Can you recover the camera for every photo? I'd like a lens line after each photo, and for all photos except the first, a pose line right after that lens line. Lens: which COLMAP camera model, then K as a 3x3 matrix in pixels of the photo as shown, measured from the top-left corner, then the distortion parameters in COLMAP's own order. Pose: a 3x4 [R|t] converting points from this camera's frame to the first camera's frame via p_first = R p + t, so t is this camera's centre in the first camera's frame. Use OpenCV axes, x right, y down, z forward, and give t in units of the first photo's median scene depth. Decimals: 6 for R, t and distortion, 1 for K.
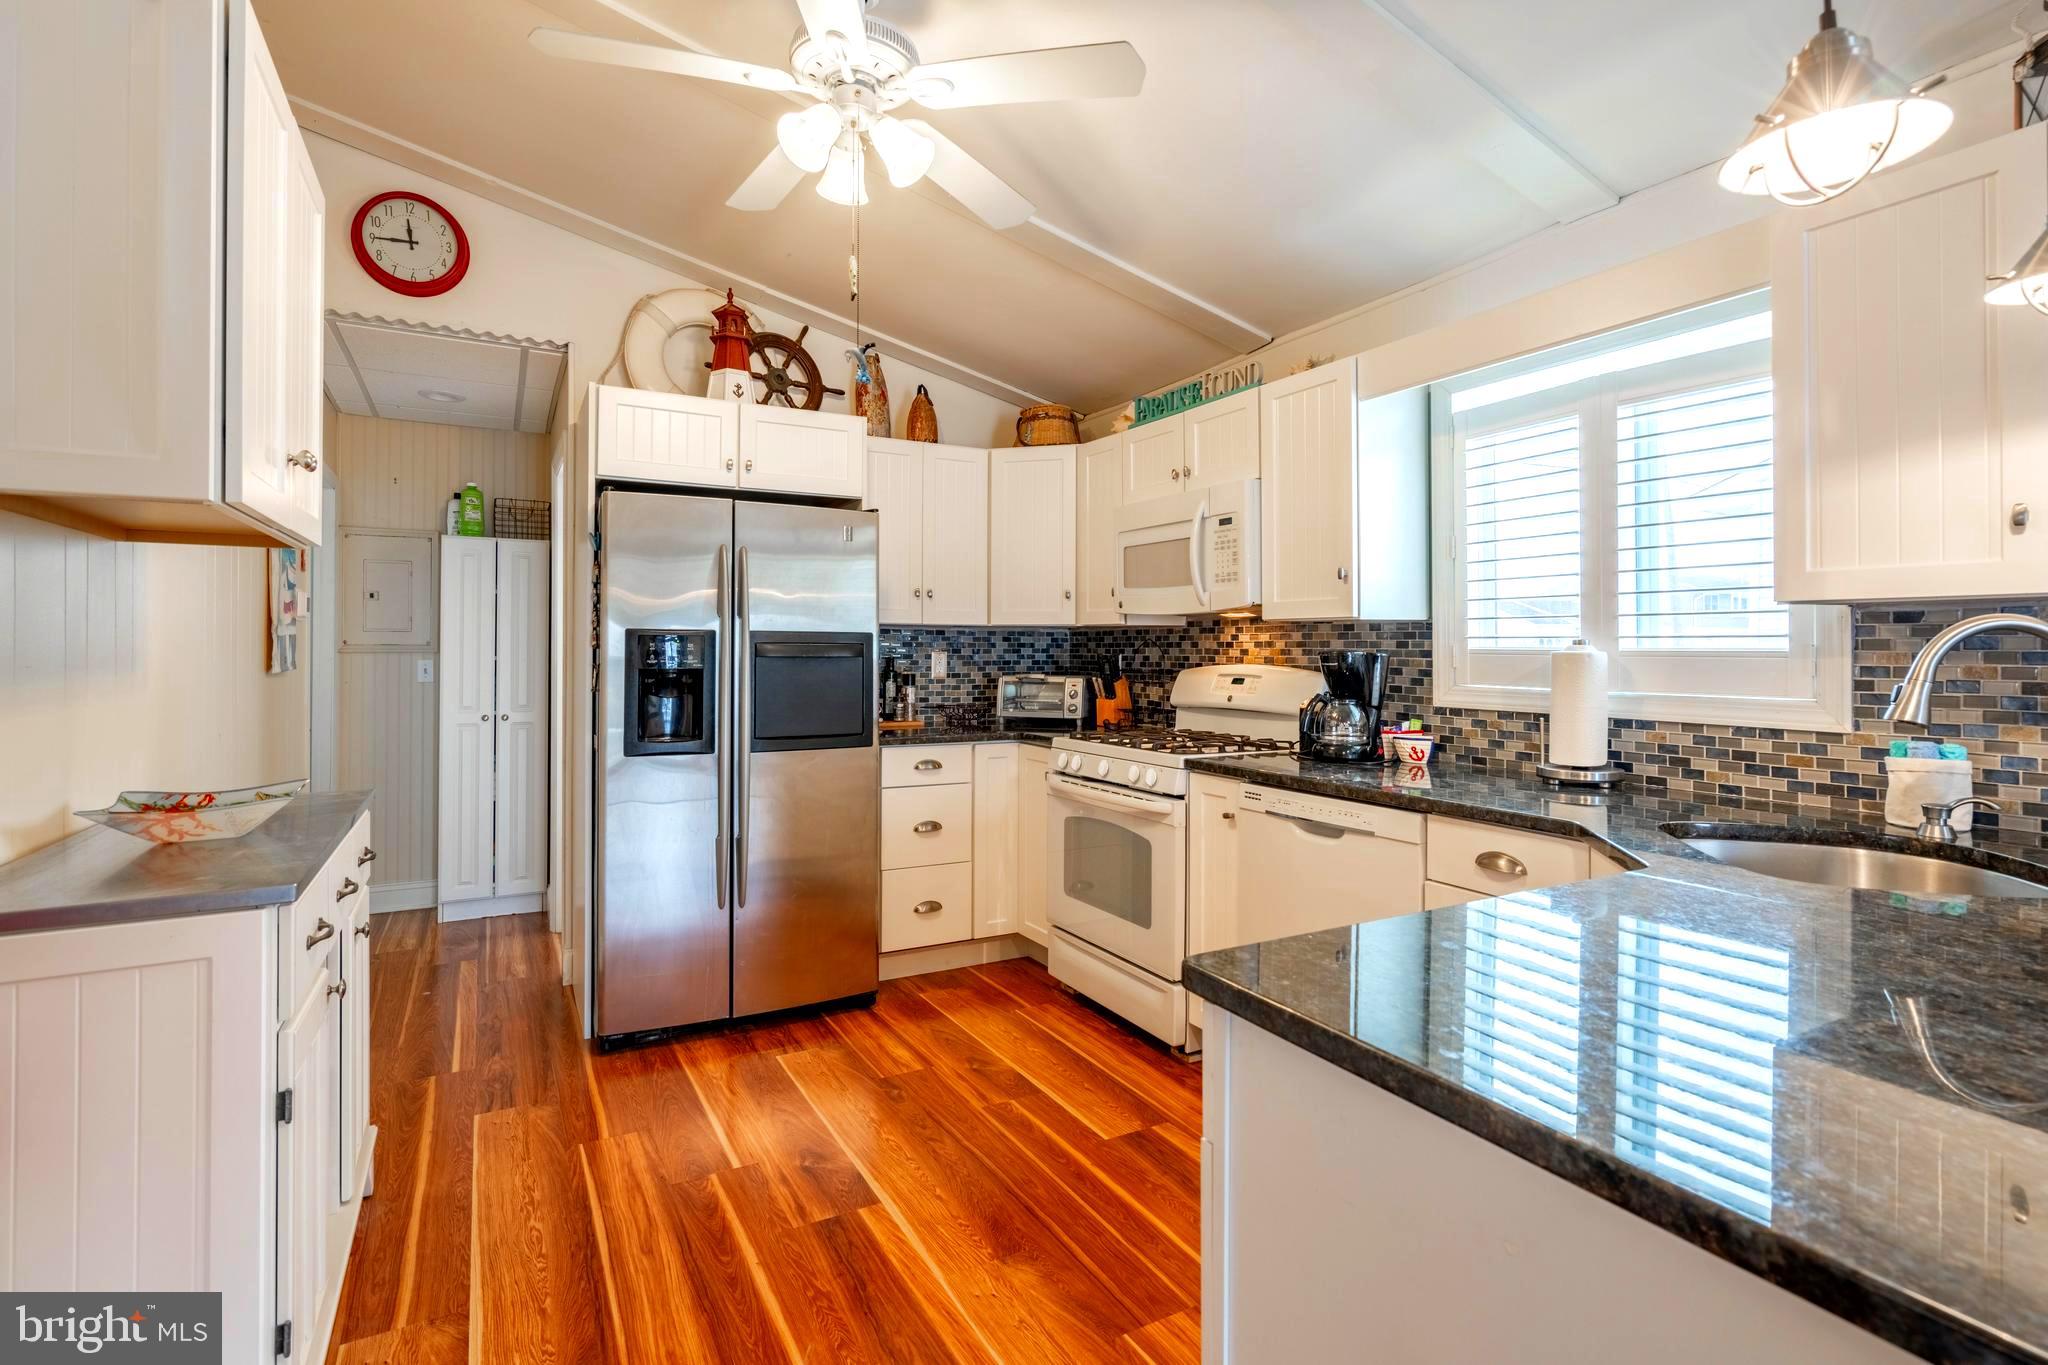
lens RADIAL K [[963.9, 0, 1026.0], [0, 963.9, 637.9], [0, 0, 1]] dist [-0.001498, -0.000032]
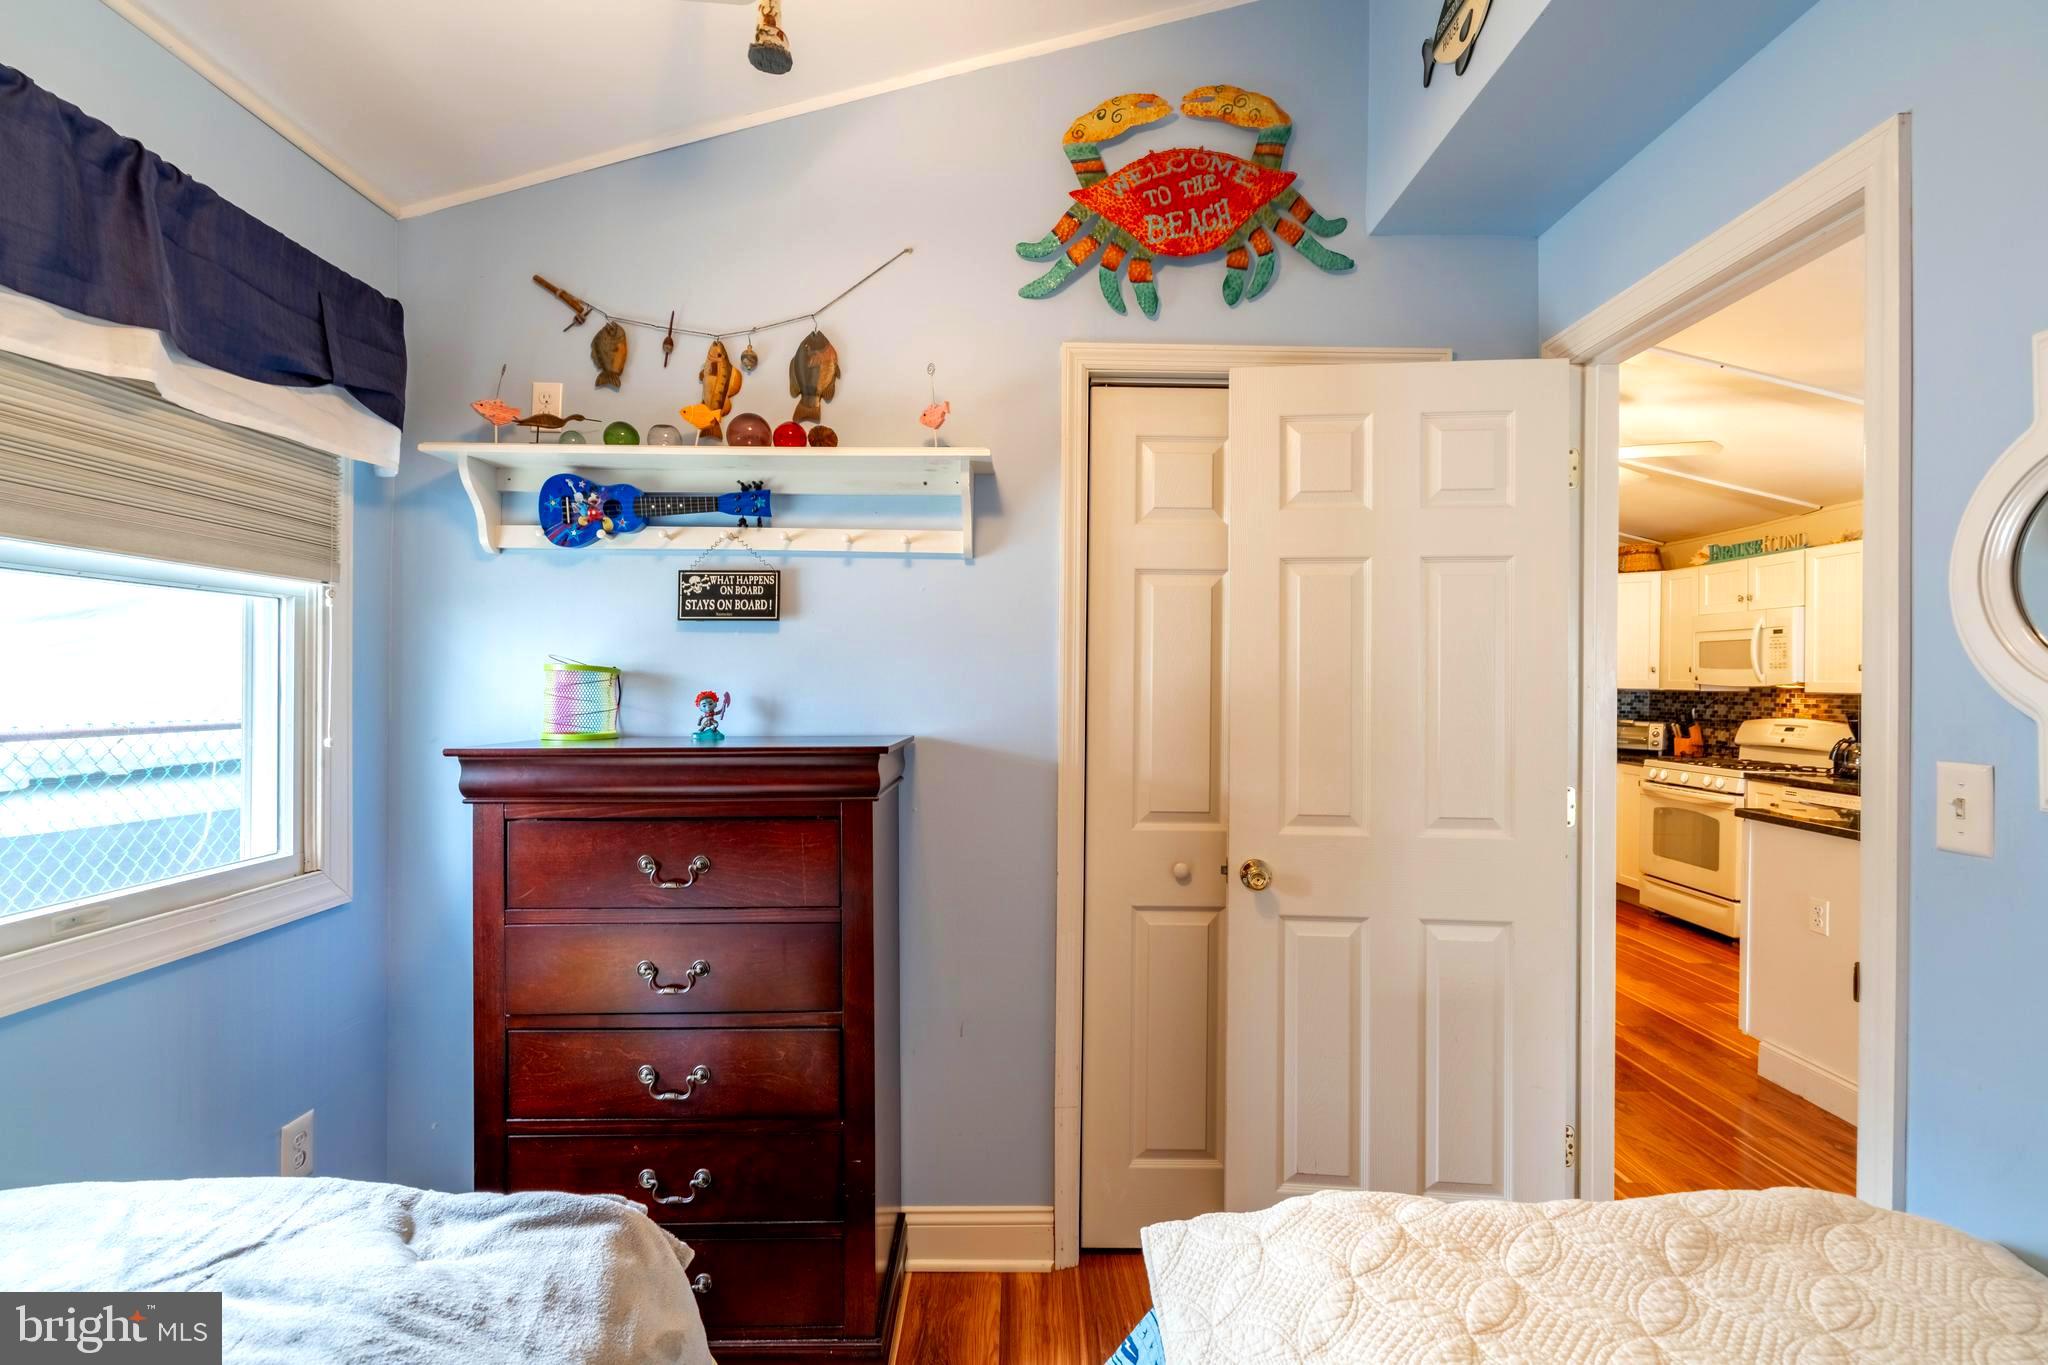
lens RADIAL K [[933.1, 0, 1017.8], [0, 933.1, 680.6], [0, 0, 1]] dist [-0.000462, 0.000413]
pose [[0.872613, 0.012105, -0.488262, -0.133309], [-0.008588, 0.999919, 0.009443, -0.037546], [0.488337, -0.004047, 0.872646, -0.929767]]
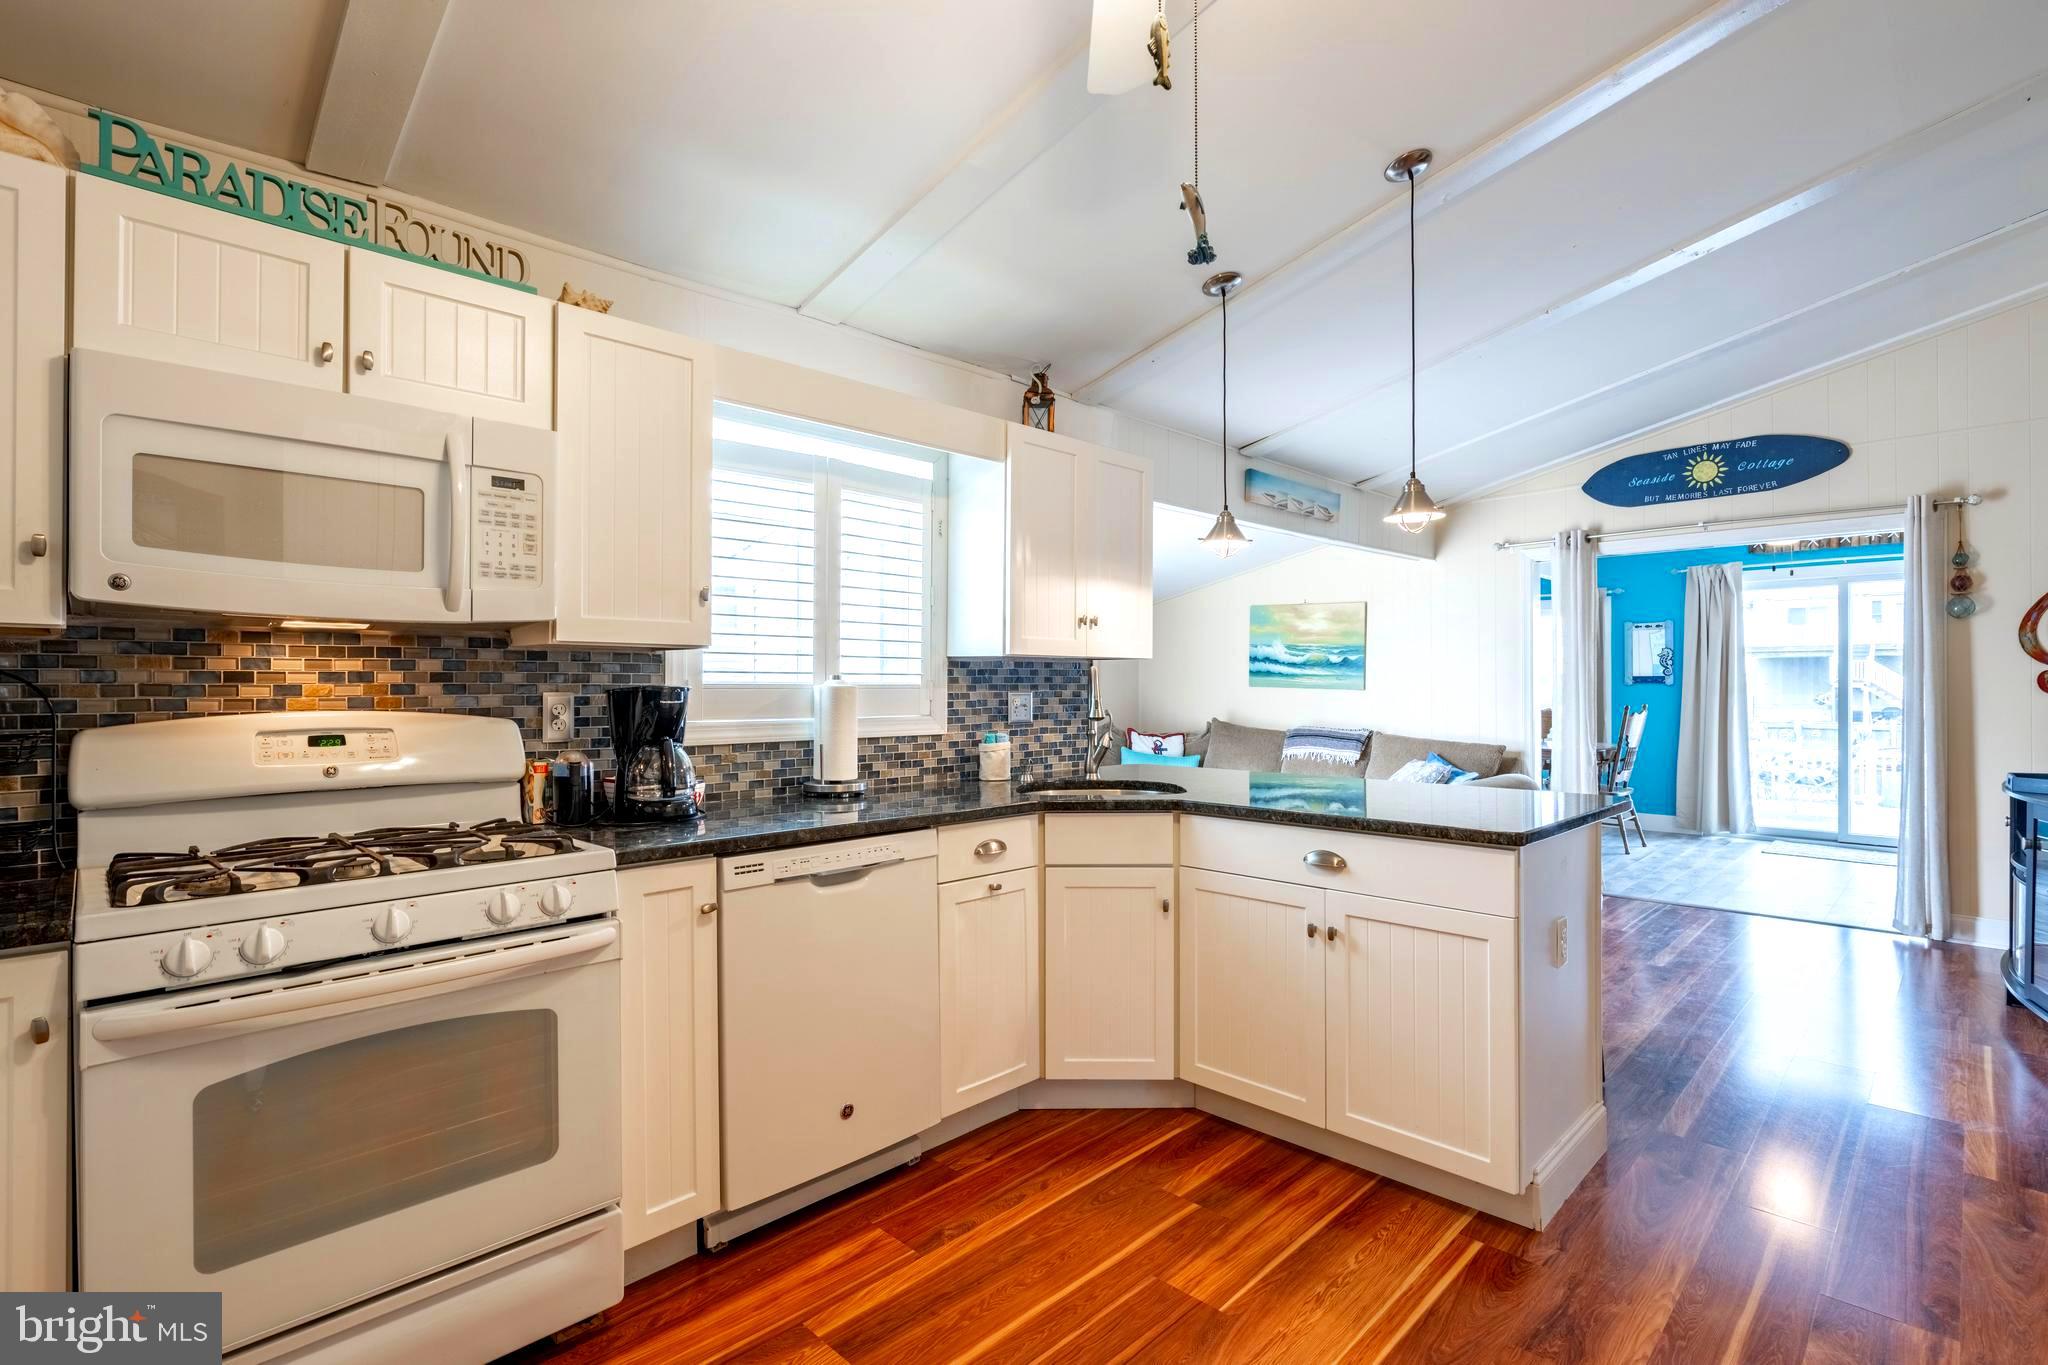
lens RADIAL K [[965.0, 0, 1029.4], [0, 965.0, 677.1], [0, 0, 1]] dist [-0.000160, 0.000023]
pose [[-0.274693, 0.007909, 0.961499, -0.454758], [-0.007195, 0.999921, -0.010280, 0.010190], [-0.961505, -0.009741, -0.274615, 0.770555]]
